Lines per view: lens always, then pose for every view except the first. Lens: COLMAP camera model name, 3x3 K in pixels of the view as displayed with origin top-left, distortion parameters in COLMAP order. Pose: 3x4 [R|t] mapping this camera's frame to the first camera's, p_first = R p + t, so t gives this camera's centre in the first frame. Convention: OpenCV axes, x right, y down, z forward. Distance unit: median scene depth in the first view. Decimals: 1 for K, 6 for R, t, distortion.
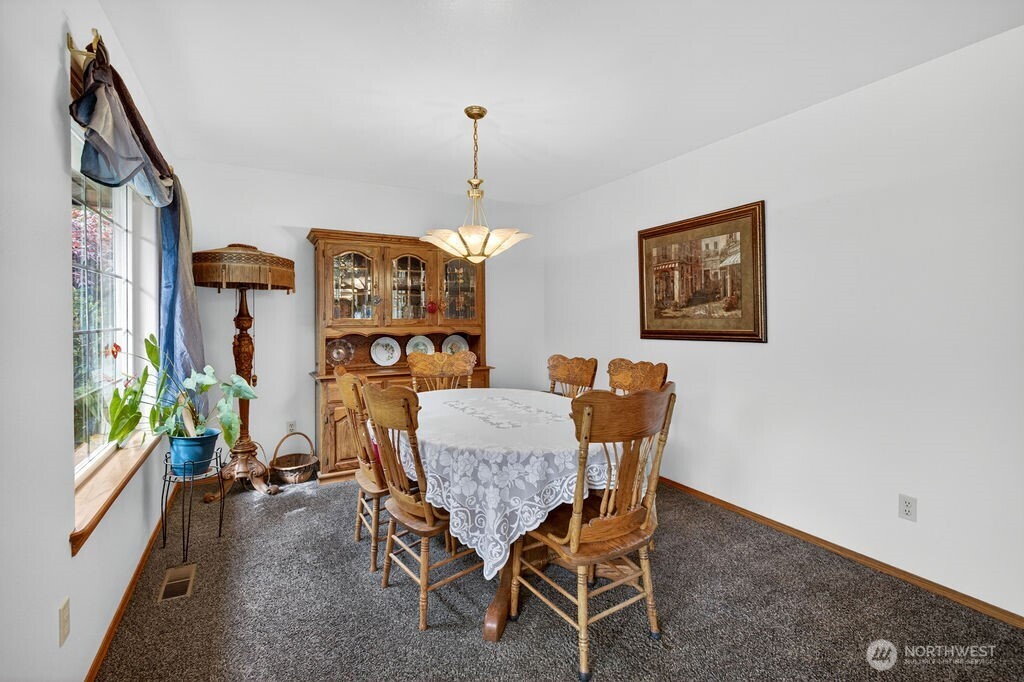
lens RADIAL K [[467.6, 0, 487.5], [0, 467.6, 319.2], [0, 0, 1]] dist [0.003320, -0.001109]
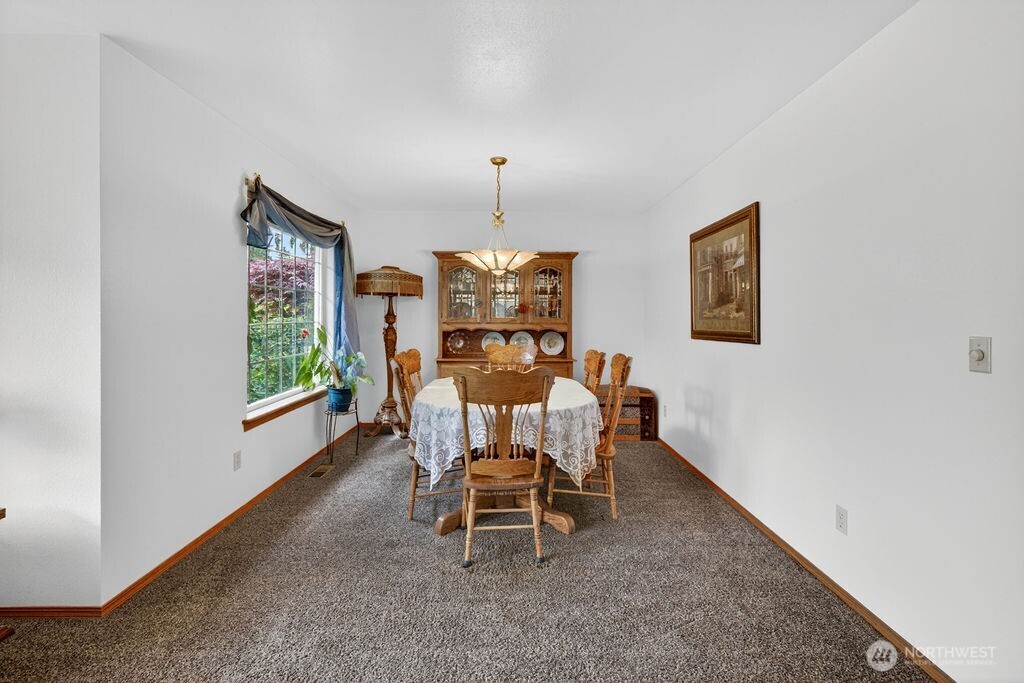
lens RADIAL K [[467.6, 0, 504.7], [0, 467.6, 314.9], [0, 0, 1]] dist [0.003320, -0.001109]
pose [[0.874468, 0.005033, -0.485057, 0.554213], [-0.008150, 0.999957, -0.004317, -0.003049], [0.485014, 0.007728, 0.874472, -0.122944]]
